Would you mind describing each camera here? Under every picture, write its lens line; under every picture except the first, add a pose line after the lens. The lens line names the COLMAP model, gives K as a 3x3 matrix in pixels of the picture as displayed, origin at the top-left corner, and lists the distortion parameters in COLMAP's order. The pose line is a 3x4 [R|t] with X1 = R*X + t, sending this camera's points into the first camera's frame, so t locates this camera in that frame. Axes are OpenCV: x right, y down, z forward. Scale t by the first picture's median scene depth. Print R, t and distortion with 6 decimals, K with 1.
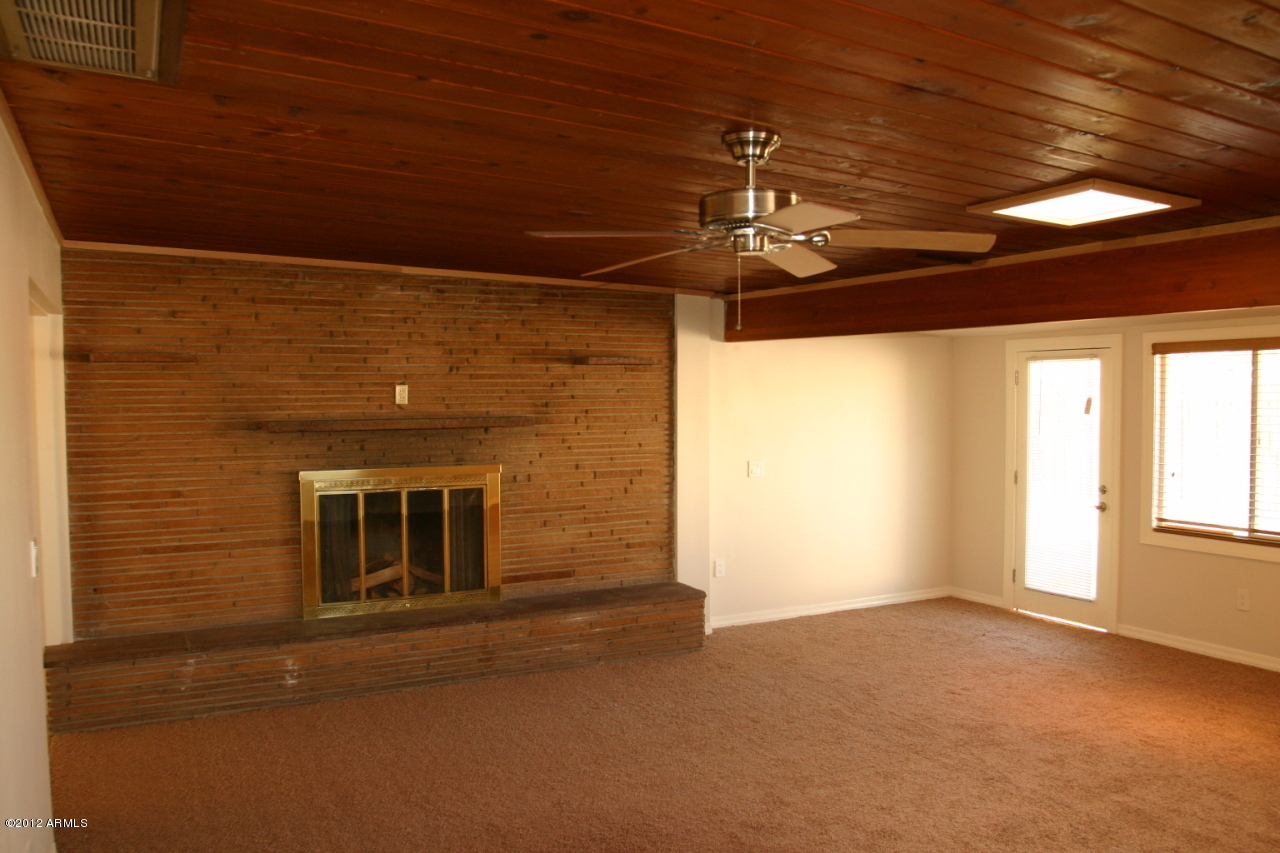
lens RADIAL K [[996.7, 0, 640.0], [0, 996.7, 426.5], [0, 0, 1]] dist [-0.114924, 0.091618]
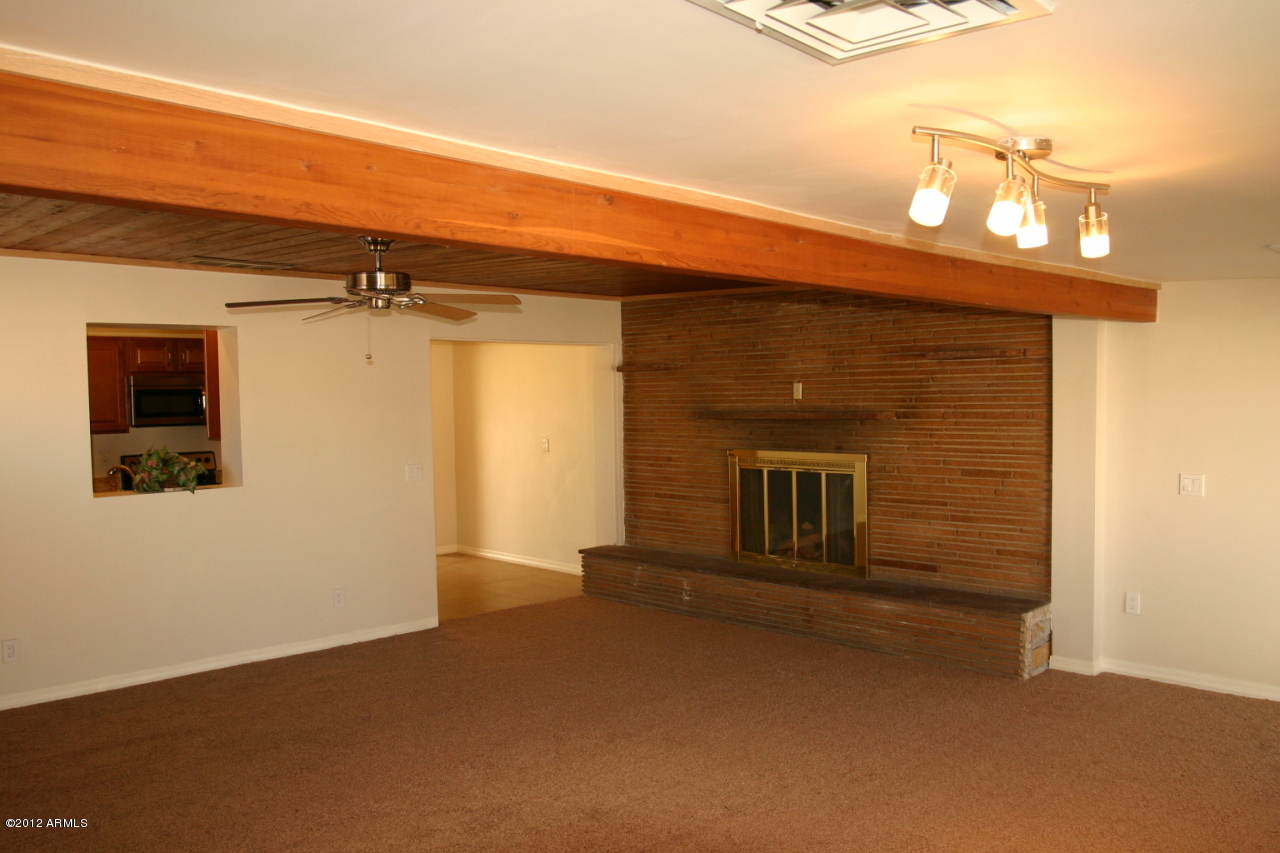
lens RADIAL K [[996.7, 0, 640.0], [0, 996.7, 426.5], [0, 0, 1]] dist [-0.114924, 0.091618]
pose [[0.290253, 0.027875, -0.956544, 0.871882], [-0.021743, 0.999510, 0.022530, -0.012160], [0.956703, 0.014259, 0.290716, 0.468594]]
